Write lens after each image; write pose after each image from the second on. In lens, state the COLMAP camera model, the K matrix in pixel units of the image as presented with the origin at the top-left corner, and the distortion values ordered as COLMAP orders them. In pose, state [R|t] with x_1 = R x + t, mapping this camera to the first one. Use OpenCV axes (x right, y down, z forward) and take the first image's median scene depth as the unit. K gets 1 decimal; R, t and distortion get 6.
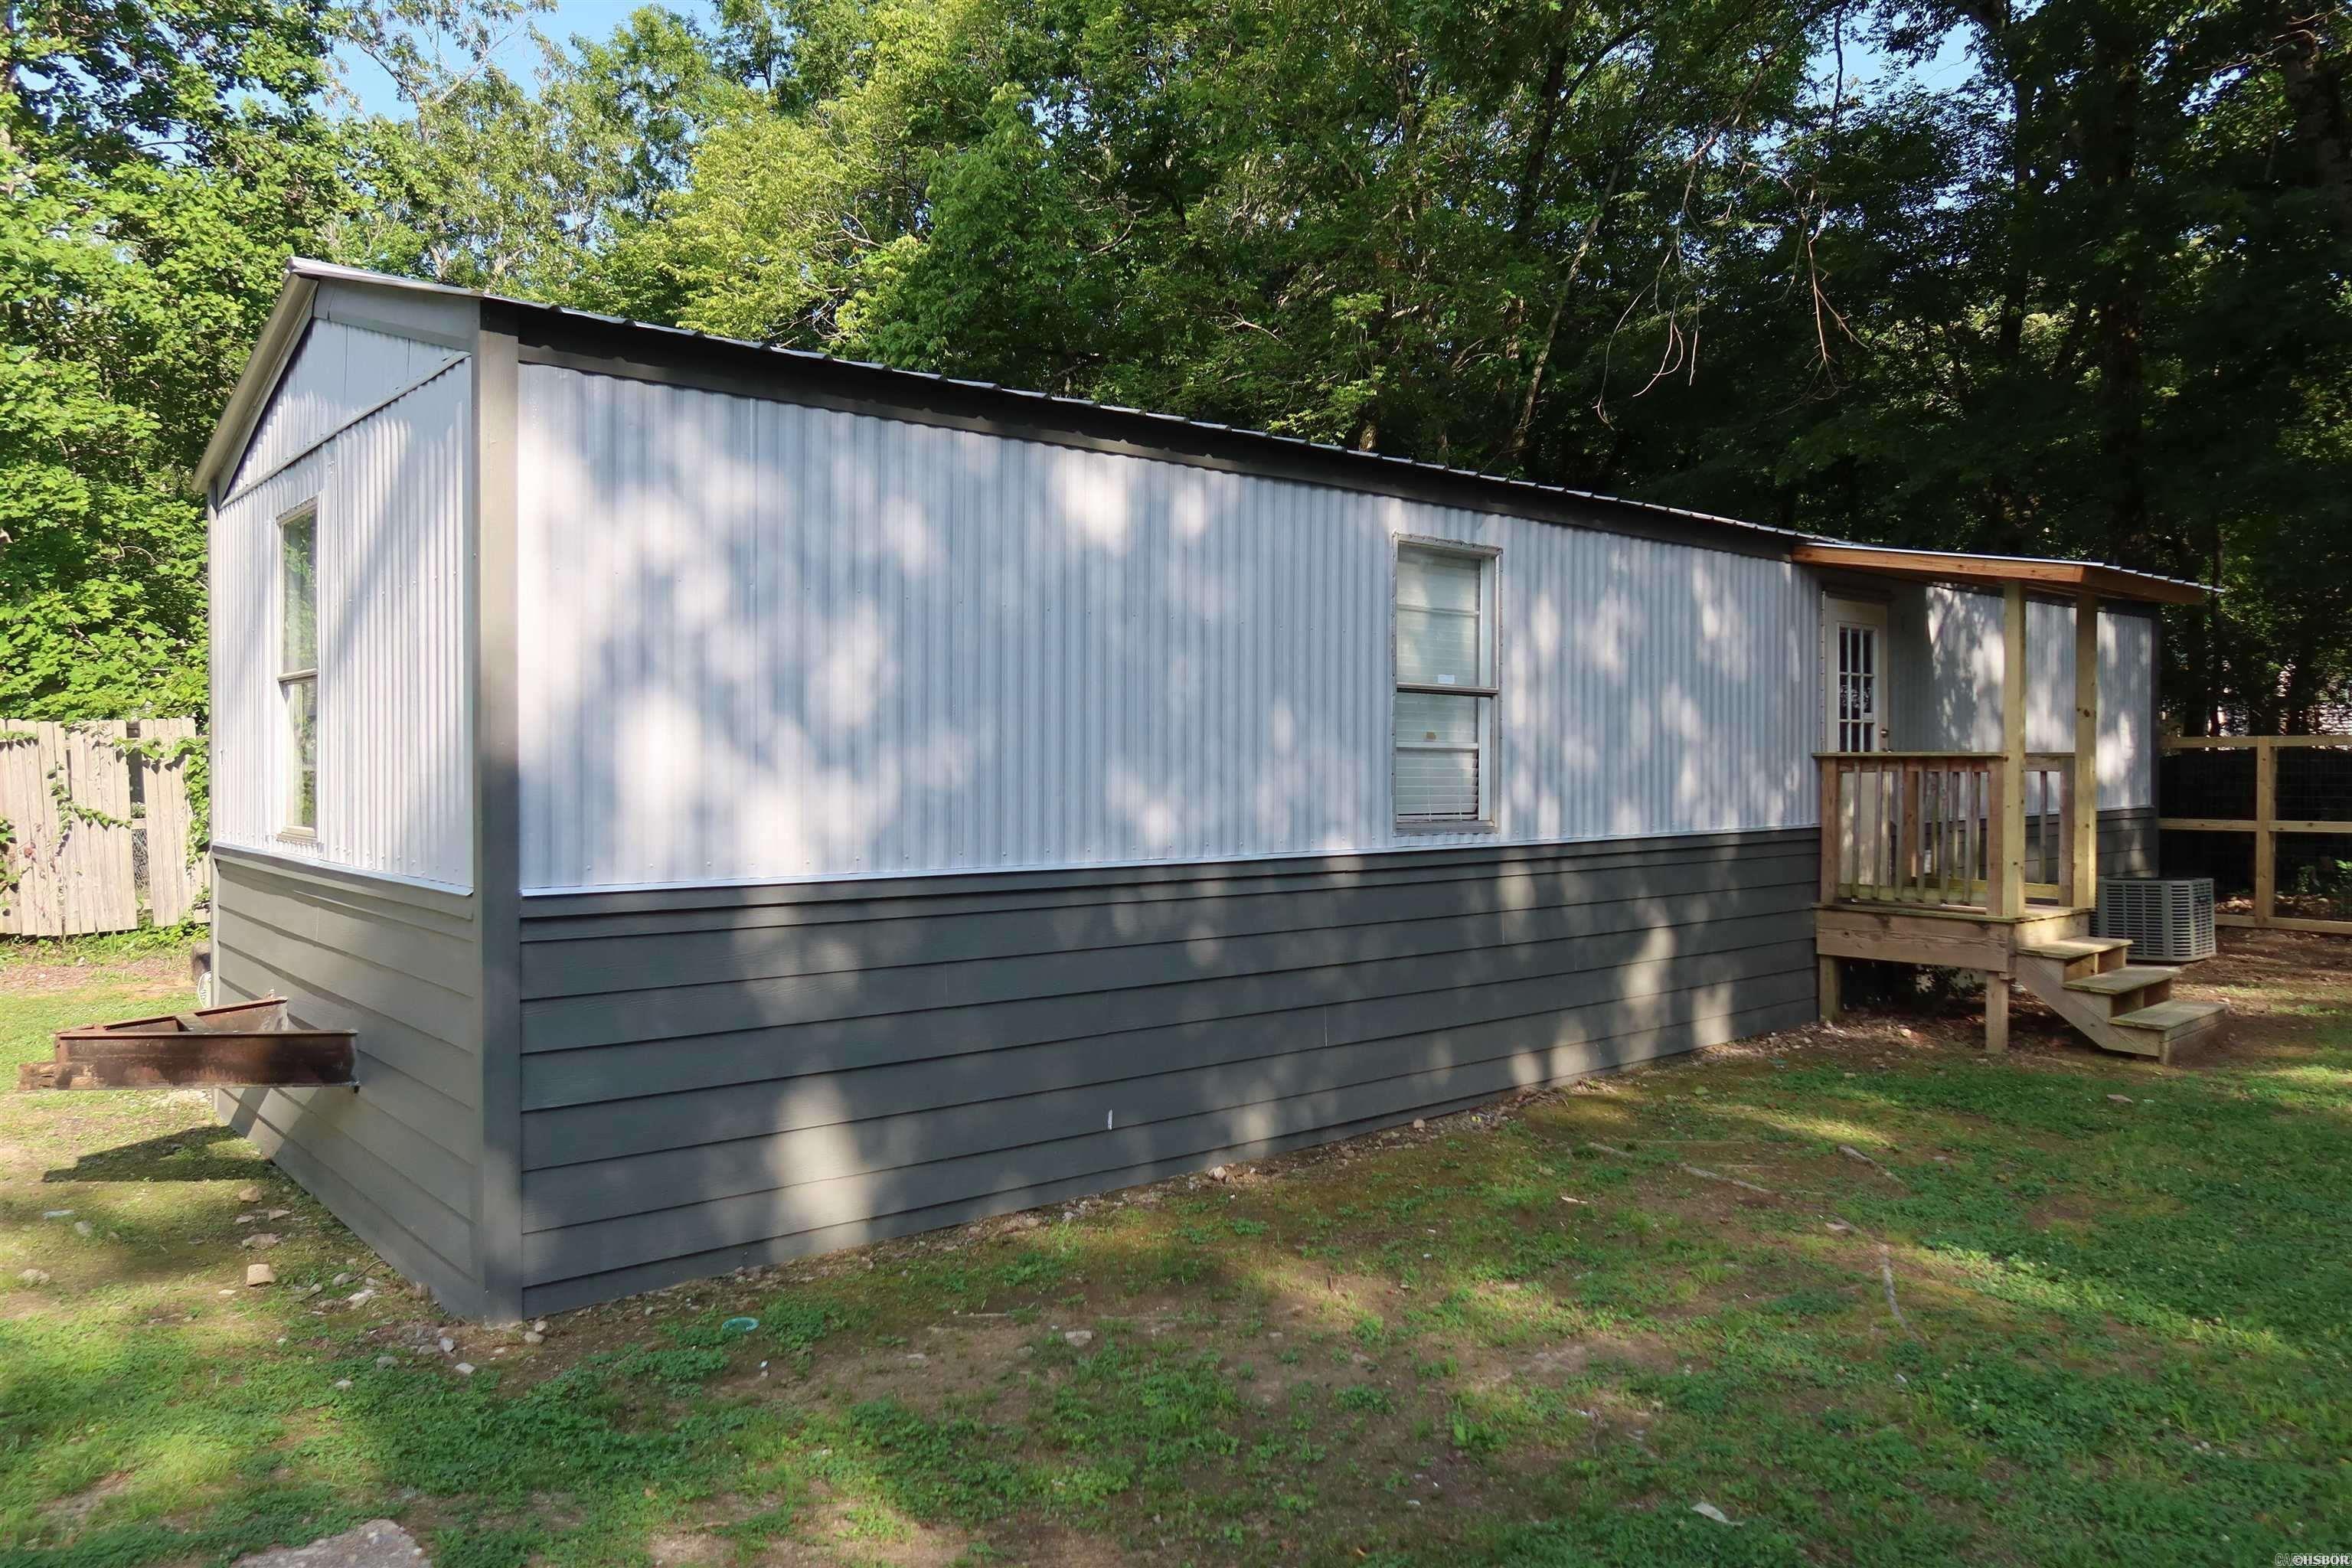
lens RADIAL K [[1636.4, 0, 1176.2], [0, 1636.4, 799.2], [0, 0, 1]] dist [-0.024833, 0.006862]
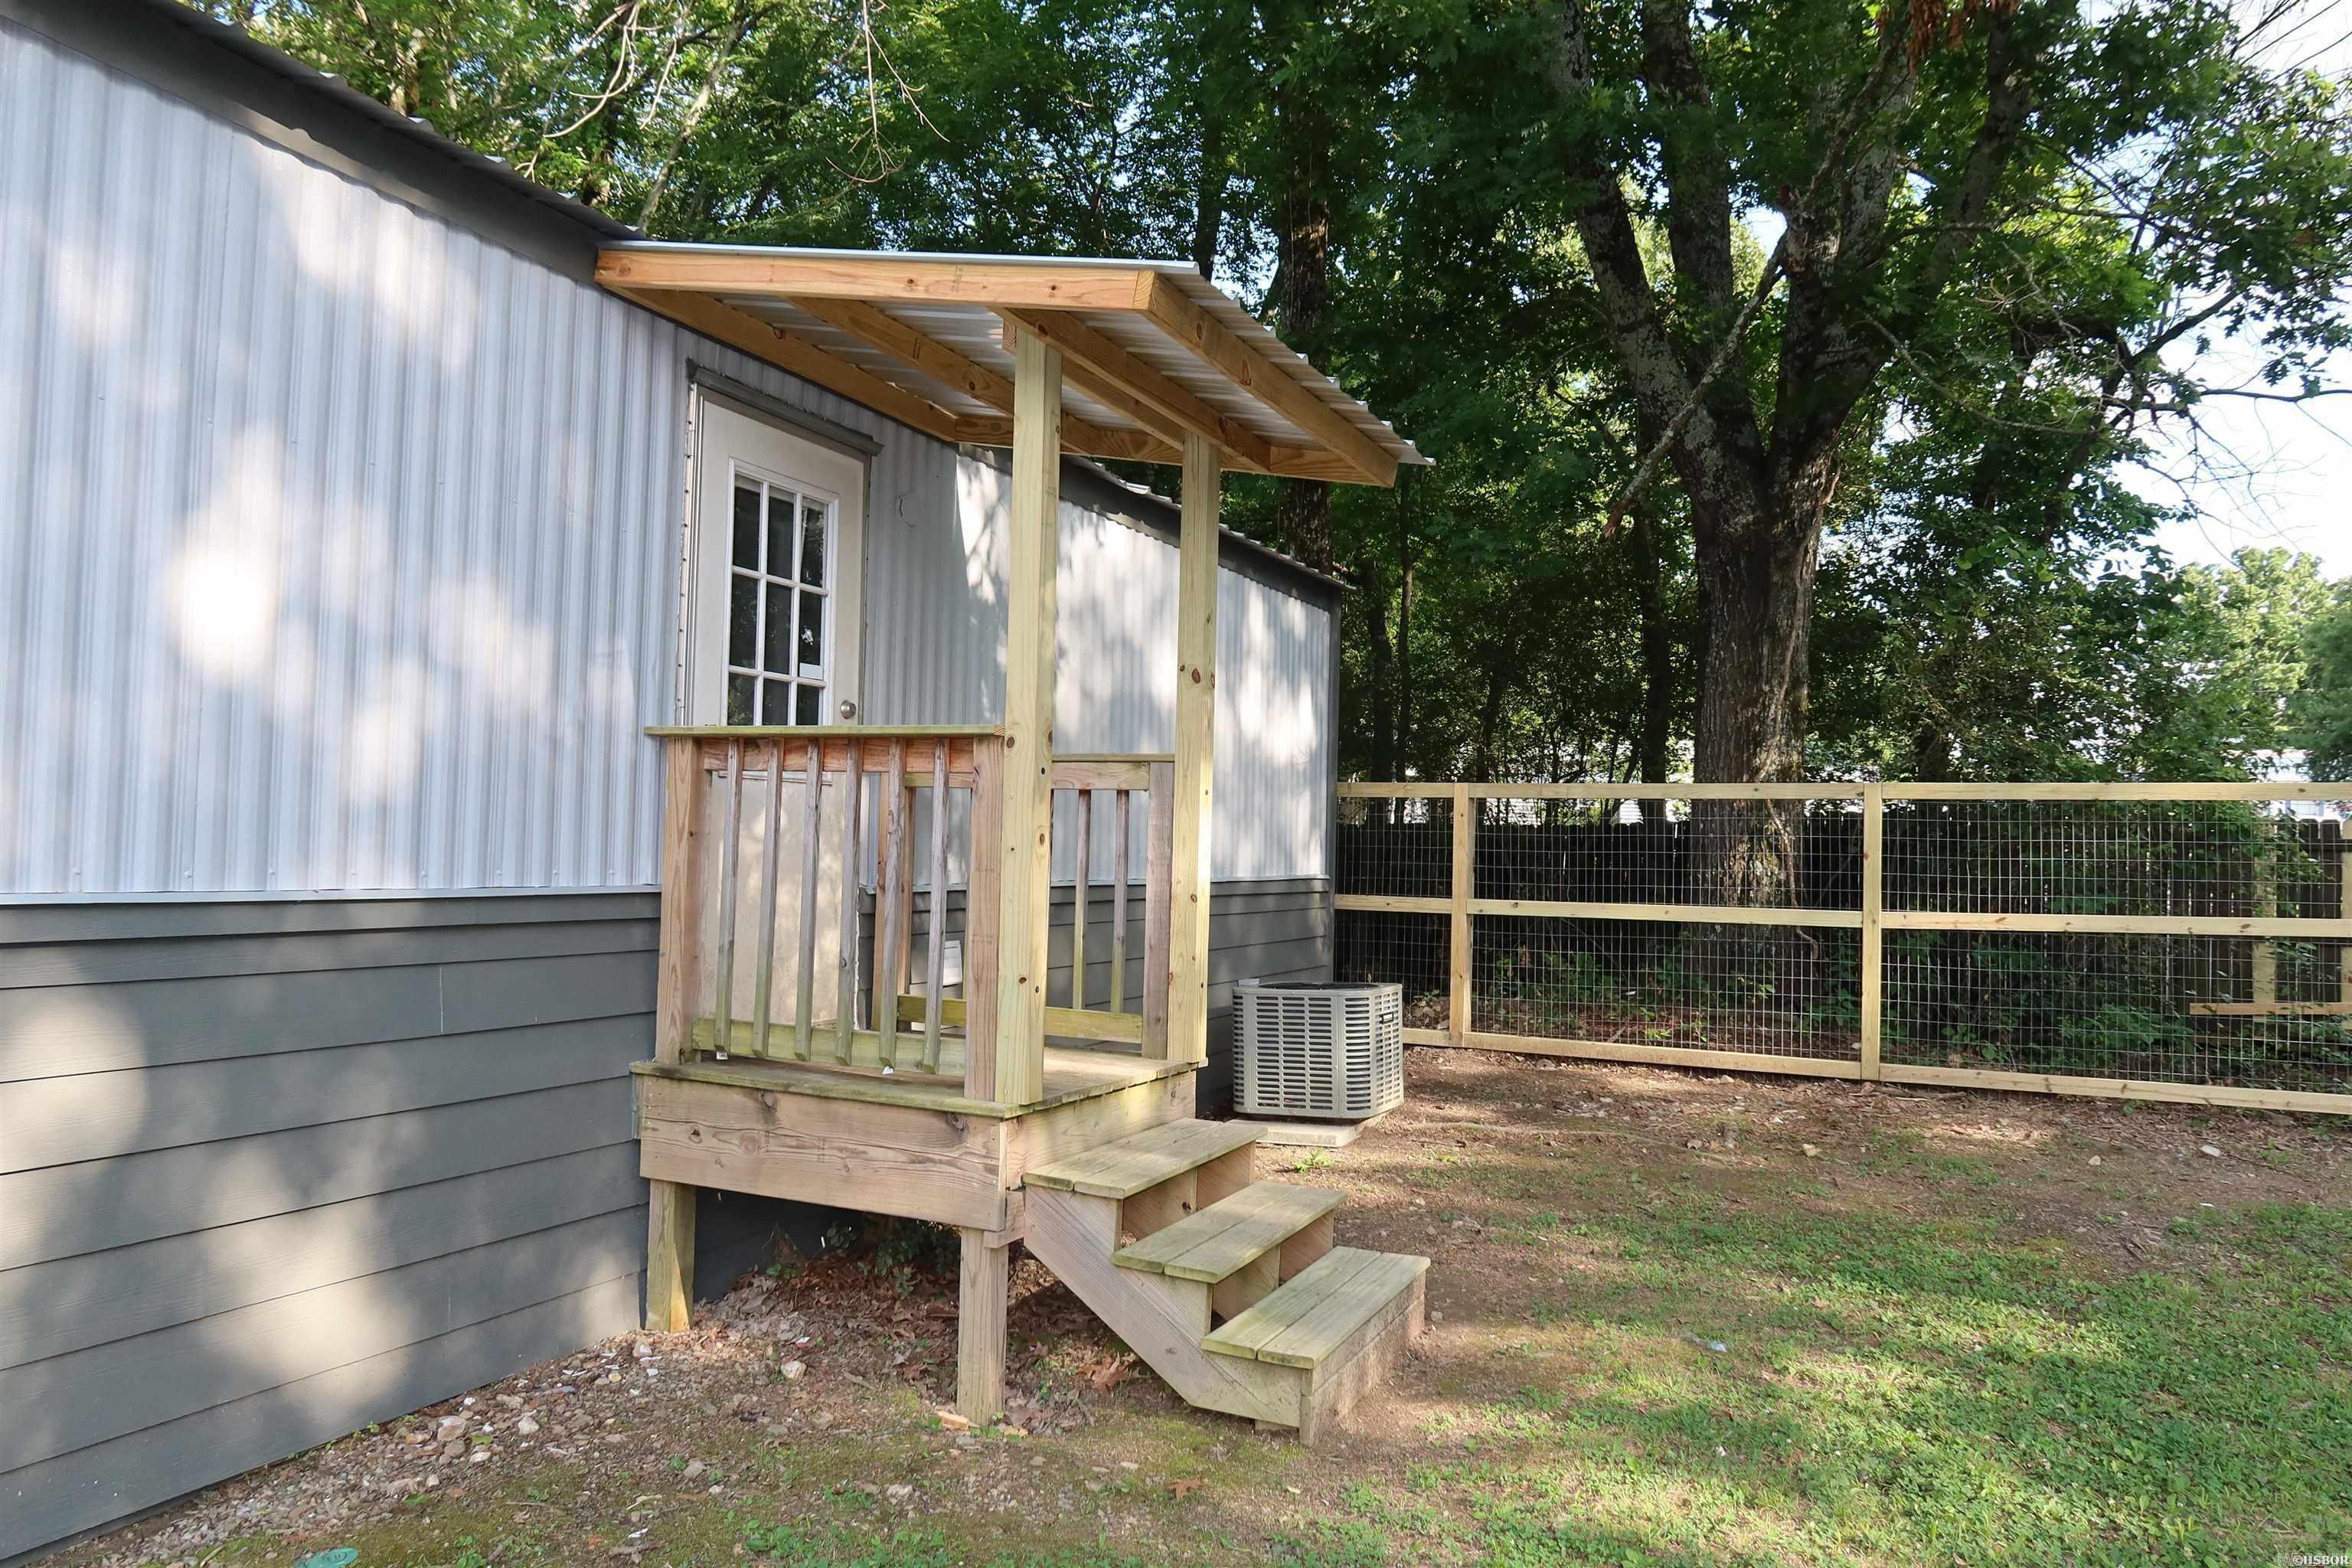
lens RADIAL K [[1636.4, 0, 1171.5], [0, 1636.4, 781.9], [0, 0, 1]] dist [-0.024833, 0.006862]
pose [[0.907058, 0.045486, 0.418542, 0.334252], [-0.022324, 0.997944, -0.060075, 0.010898], [-0.420414, 0.045148, 0.906208, 0.531728]]
